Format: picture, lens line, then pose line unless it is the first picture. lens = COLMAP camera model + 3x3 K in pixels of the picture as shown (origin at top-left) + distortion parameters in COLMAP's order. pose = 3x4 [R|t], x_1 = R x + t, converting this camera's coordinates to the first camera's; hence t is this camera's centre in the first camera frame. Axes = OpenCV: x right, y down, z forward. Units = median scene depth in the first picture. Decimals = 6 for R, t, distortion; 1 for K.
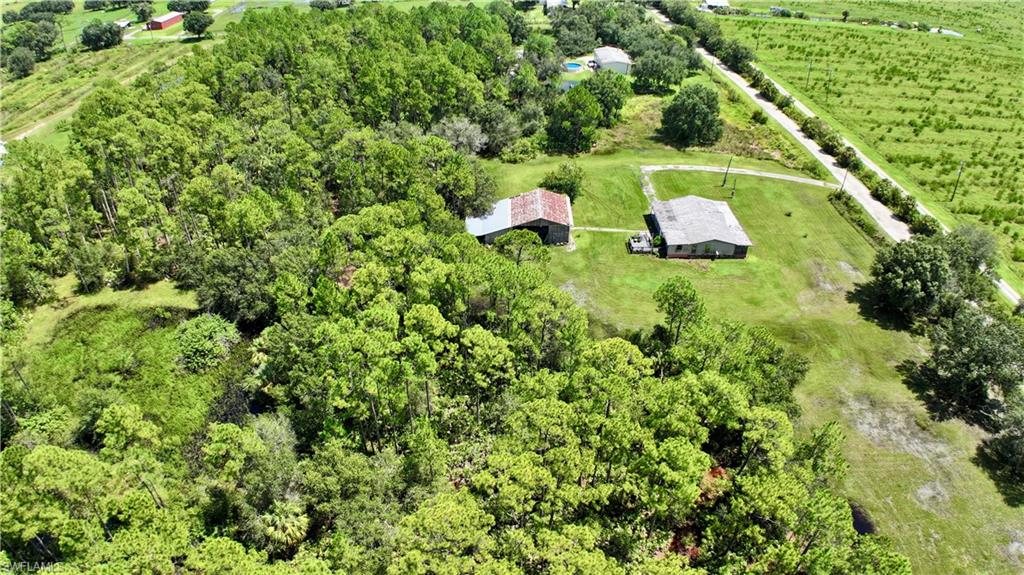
lens RADIAL K [[629.7, 0, 516.4], [0, 629.7, 283.7], [0, 0, 1]] dist [-0.174672, 0.024548]
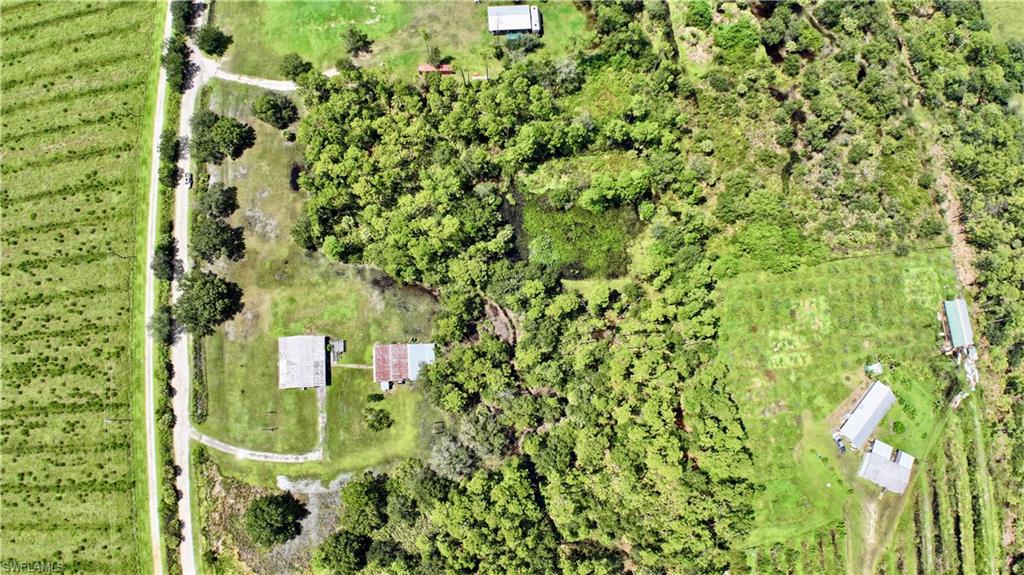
lens RADIAL K [[629.7, 0, 514.9], [0, 629.7, 286.6], [0, 0, 1]] dist [-0.174672, 0.024548]
pose [[-0.998349, 0.052110, -0.024151, -0.279449], [-0.042715, -0.392558, 0.918735, -1.671771], [0.038395, 0.918250, 0.394136, 0.148970]]
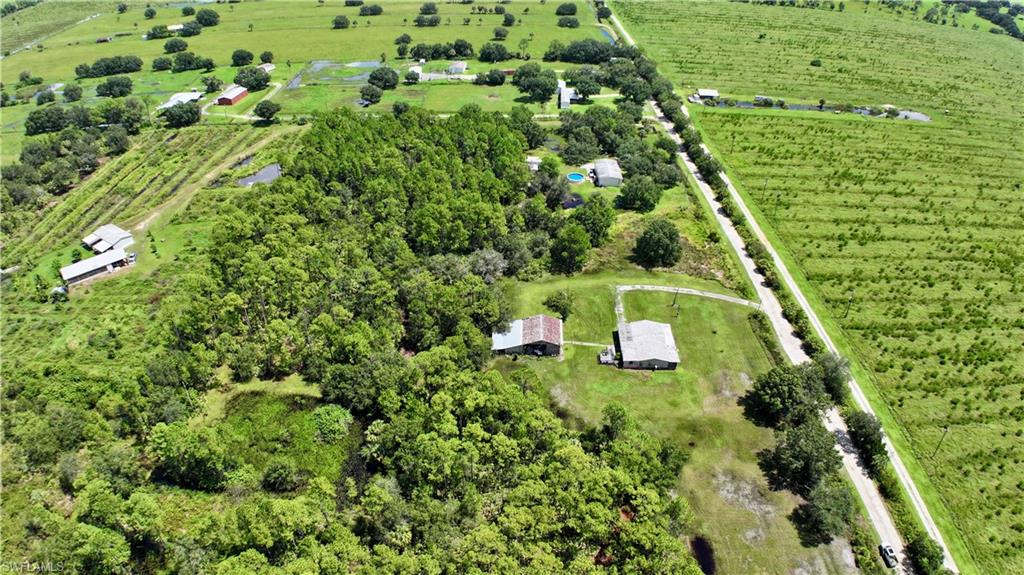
lens RADIAL K [[629.7, 0, 518.7], [0, 629.7, 283.1], [0, 0, 1]] dist [-0.174672, 0.024548]
pose [[0.999327, 0.030511, -0.020349, 0.010019], [-0.030644, 0.999511, -0.006273, -0.228482], [0.020148, 0.006892, 0.999773, -0.528358]]
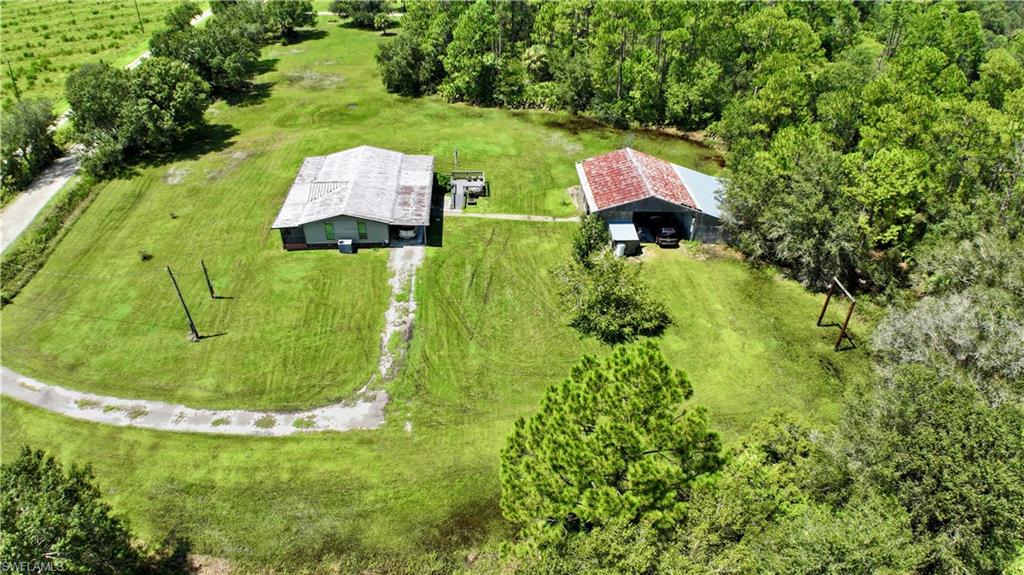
lens RADIAL K [[629.7, 0, 509.3], [0, 629.7, 285.4], [0, 0, 1]] dist [-0.174672, 0.024548]
pose [[-0.998476, 0.008709, -0.054488, 0.192104], [-0.048615, 0.328281, 0.943328, -0.643165], [0.026103, 0.944540, -0.327357, 1.311619]]
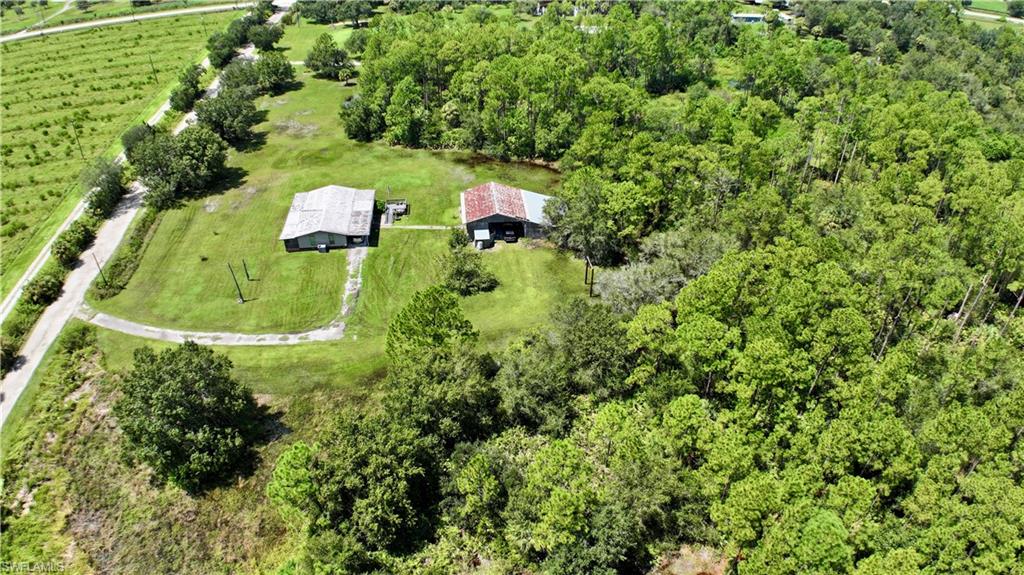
lens RADIAL K [[629.7, 0, 512.1], [0, 629.7, 288.5], [0, 0, 1]] dist [-0.174672, 0.024548]
pose [[-0.995410, 0.043804, -0.085091, 0.099908], [-0.067302, 0.311730, 0.947784, -1.028882], [0.068043, 0.949160, -0.307351, 1.464746]]
